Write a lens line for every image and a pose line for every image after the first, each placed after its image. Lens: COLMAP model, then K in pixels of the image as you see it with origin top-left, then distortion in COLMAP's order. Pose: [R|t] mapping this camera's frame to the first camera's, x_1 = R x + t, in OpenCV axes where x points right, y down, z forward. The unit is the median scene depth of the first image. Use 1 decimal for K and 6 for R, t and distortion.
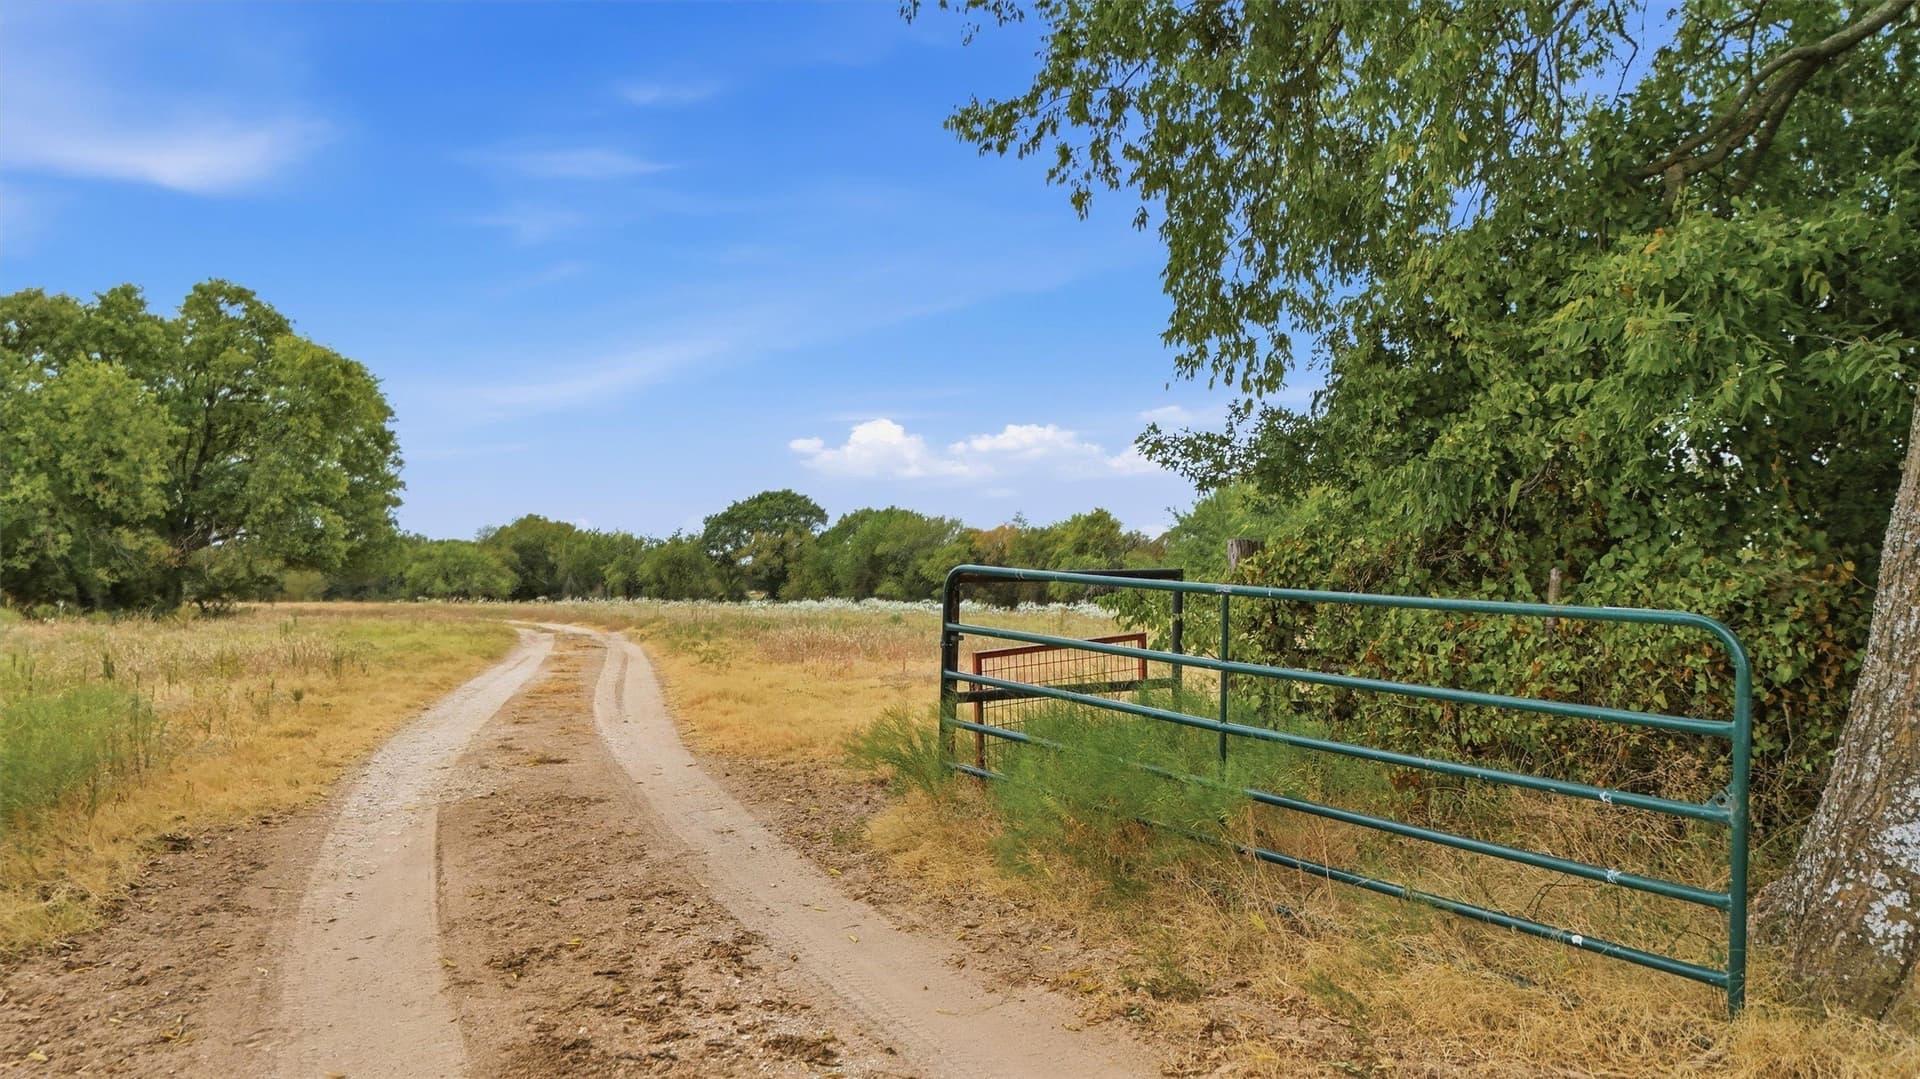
lens RADIAL K [[1430.0, 0, 960.0], [0, 1430.0, 539.5], [0, 0, 1]] dist [0.043534, -0.044405]
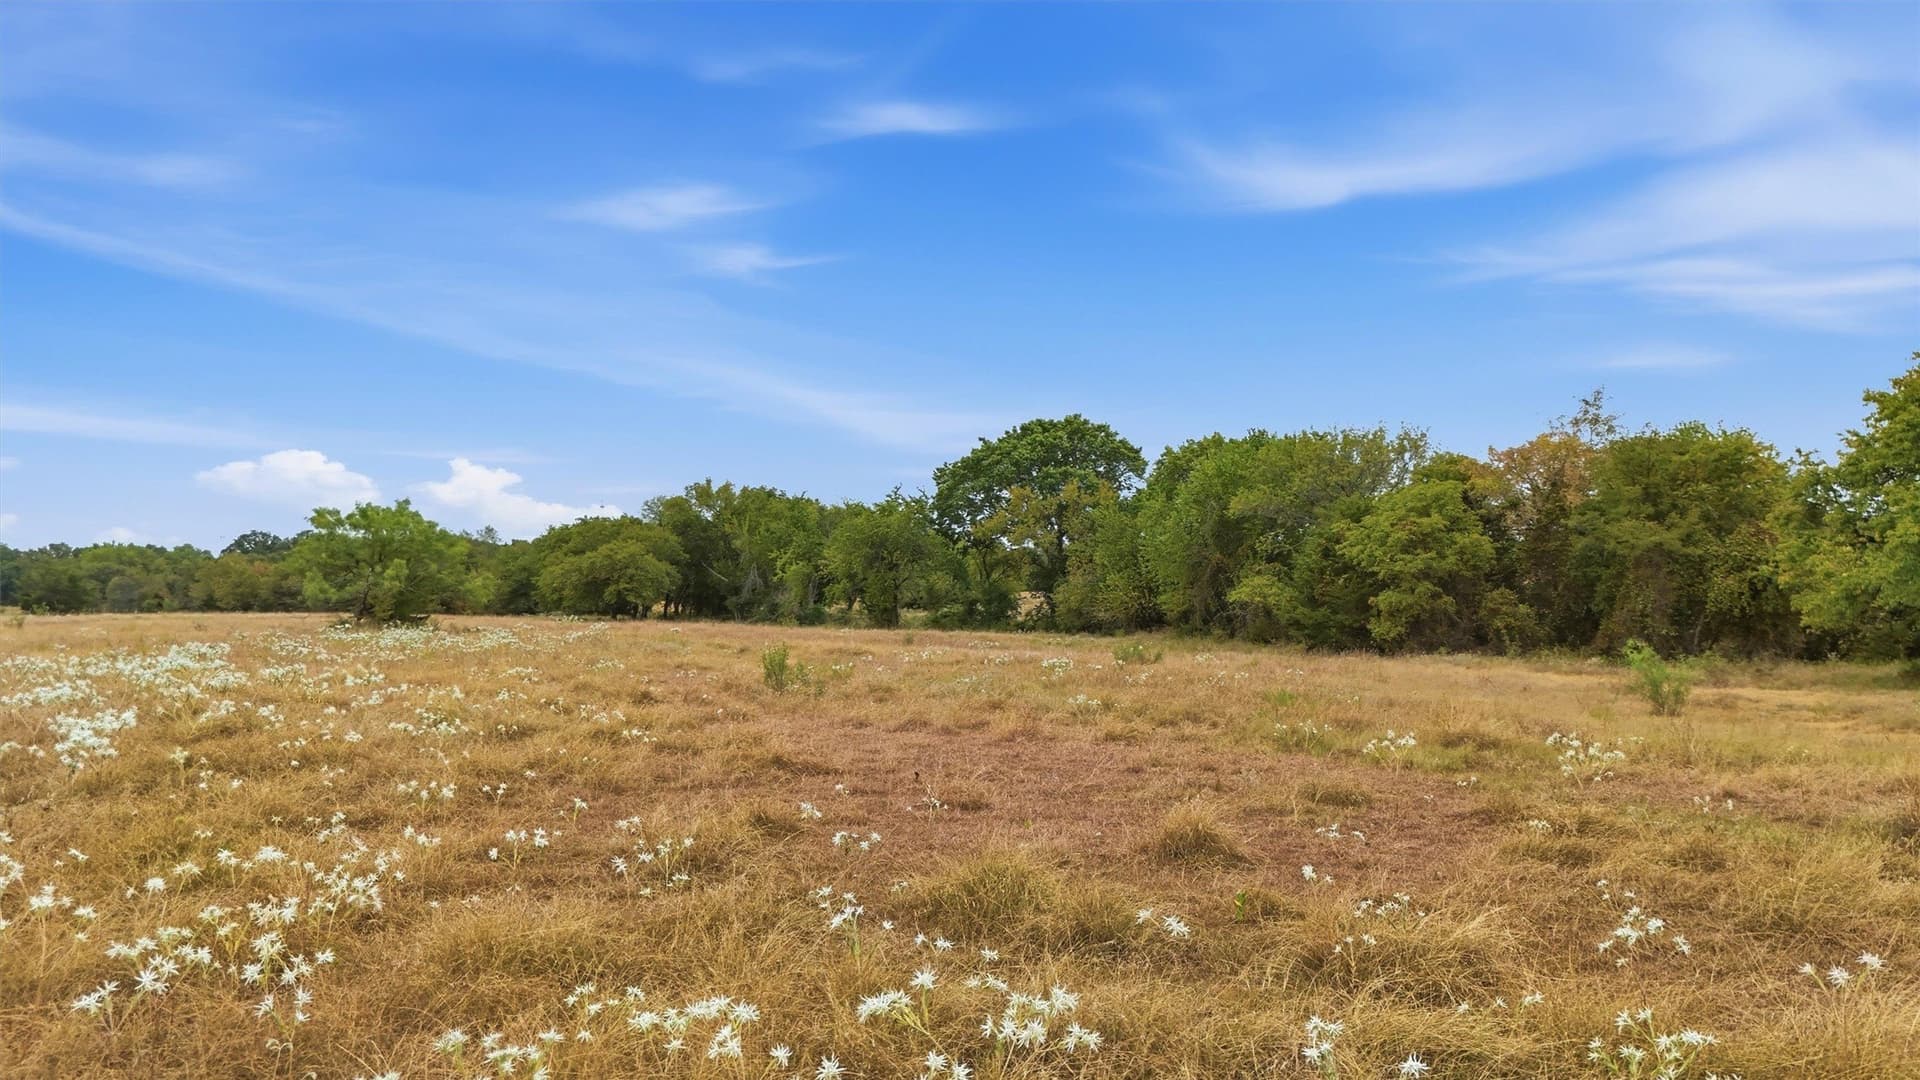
lens RADIAL K [[1430.0, 0, 960.0], [0, 1430.0, 540.0], [0, 0, 1]] dist [0.043534, -0.044405]
pose [[0.969119, -0.011125, -0.246341, -0.023998], [0.011985, 0.999926, 0.001990, 0.013389], [0.246300, -0.004881, 0.969181, 0.434826]]
